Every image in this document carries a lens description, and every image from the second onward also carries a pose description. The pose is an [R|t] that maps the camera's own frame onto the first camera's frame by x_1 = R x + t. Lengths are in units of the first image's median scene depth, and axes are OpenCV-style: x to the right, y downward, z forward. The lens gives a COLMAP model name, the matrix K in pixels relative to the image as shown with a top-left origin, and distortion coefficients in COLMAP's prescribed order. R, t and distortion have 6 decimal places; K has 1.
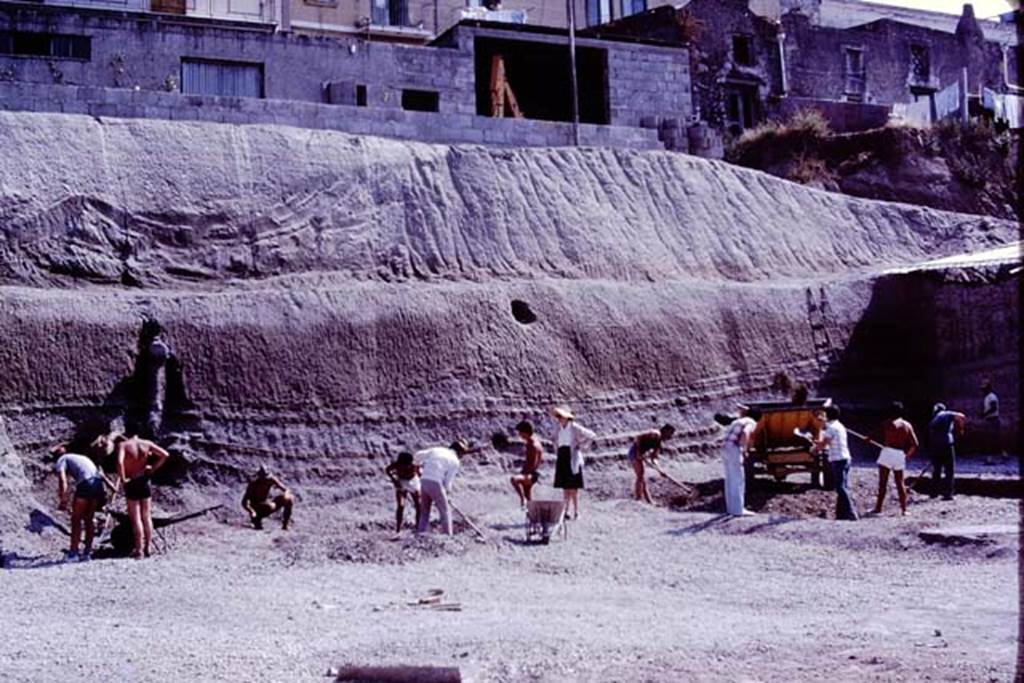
lens RADIAL K [[1680.5, 0, 512.0], [0, 1680.5, 341.5], [0, 0, 1]] dist [-0.352508, 0.832511]
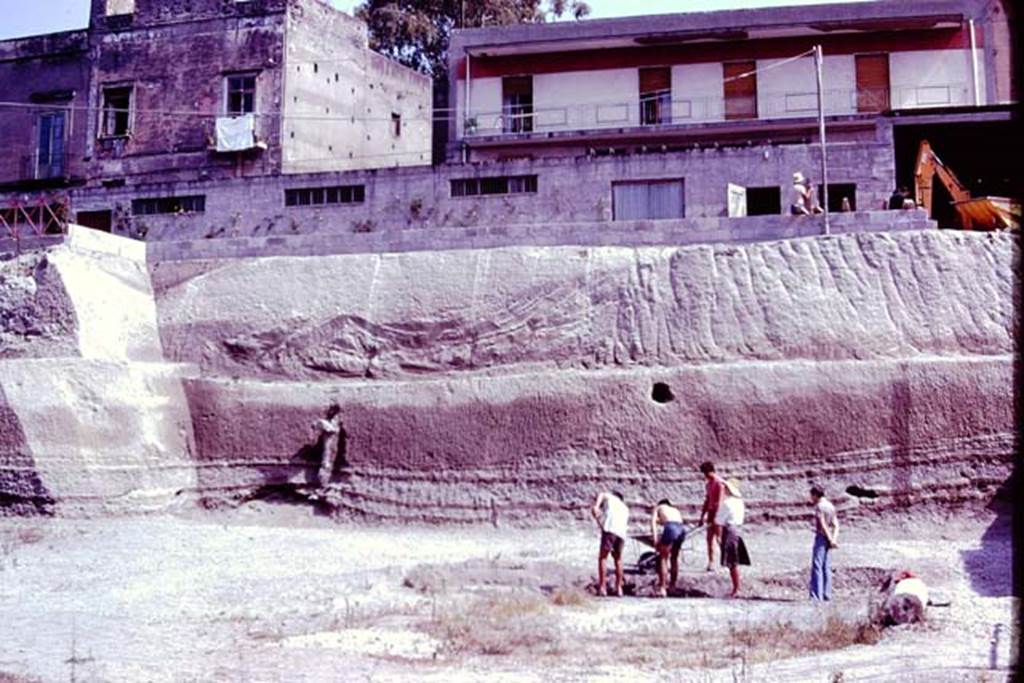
lens RADIAL K [[1800.2, 0, 512.0], [0, 1800.2, 341.5], [0, 0, 1]] dist [-0.386407, 0.151207]
pose [[0.619773, -0.031465, -0.784150, 0.934983], [0.005164, 0.999338, -0.036018, -0.008924], [0.784764, 0.018274, 0.619525, 0.151154]]
